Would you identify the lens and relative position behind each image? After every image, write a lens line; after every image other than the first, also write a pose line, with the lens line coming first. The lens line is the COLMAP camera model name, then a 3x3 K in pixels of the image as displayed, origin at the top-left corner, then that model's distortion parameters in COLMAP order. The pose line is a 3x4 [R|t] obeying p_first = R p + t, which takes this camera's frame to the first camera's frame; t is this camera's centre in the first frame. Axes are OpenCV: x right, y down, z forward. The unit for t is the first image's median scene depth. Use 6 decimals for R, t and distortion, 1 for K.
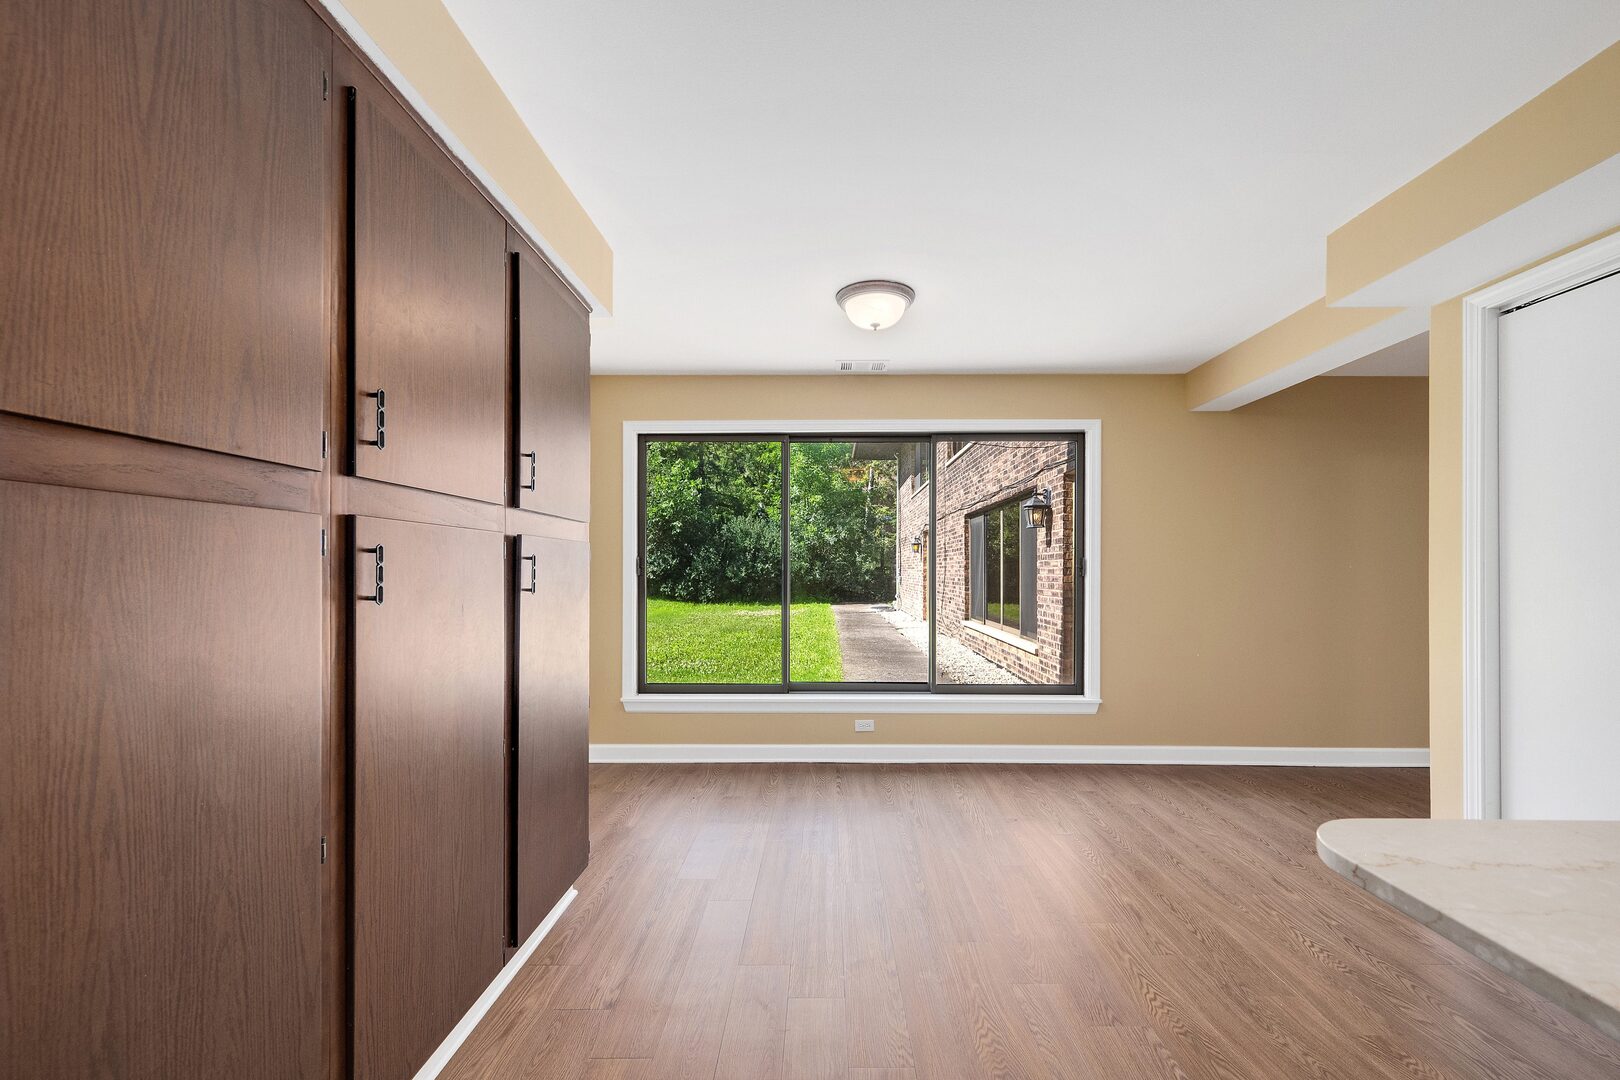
lens RADIAL K [[664.4, 0, 817.8], [0, 664.4, 569.1], [0, 0, 1]] dist [0.000268, 0.000093]
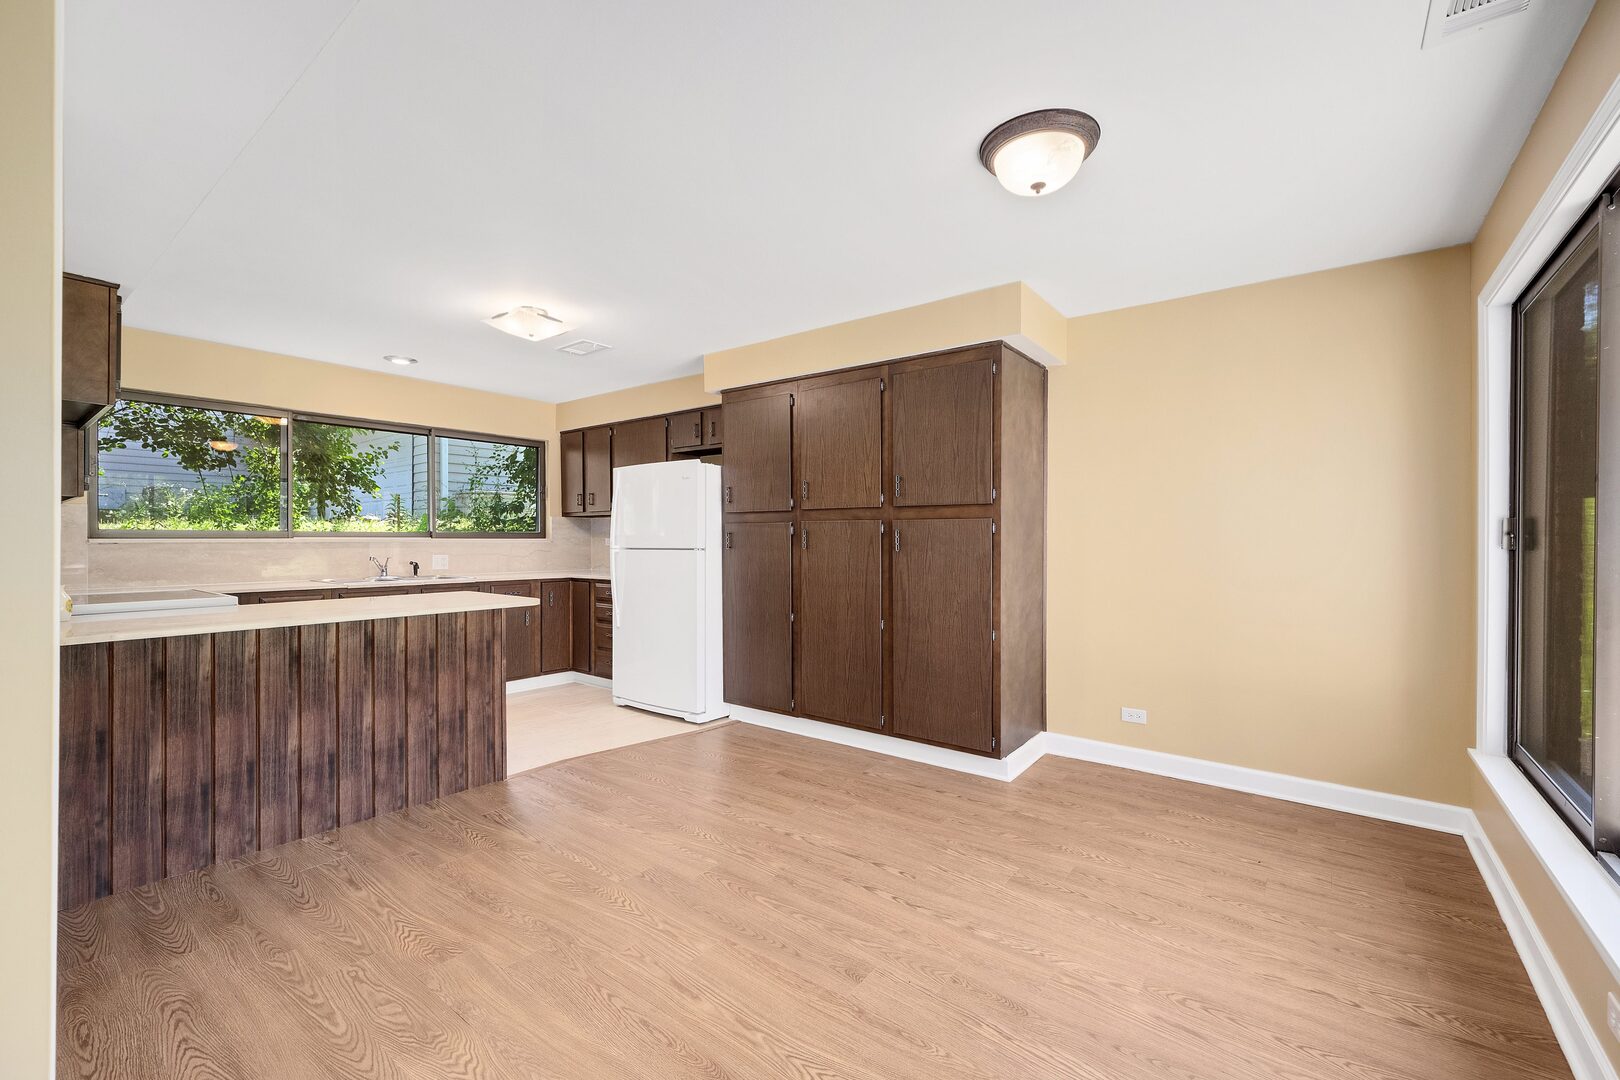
lens RADIAL K [[664.4, 0, 810.0], [0, 664.4, 539.6], [0, 0, 1]] dist [0.000268, 0.000093]
pose [[-0.595005, -0.001584, -0.803720, 0.960066], [-0.000764, 0.999999, -0.001405, 0.006562], [0.803721, -0.000222, -0.595006, 1.502670]]
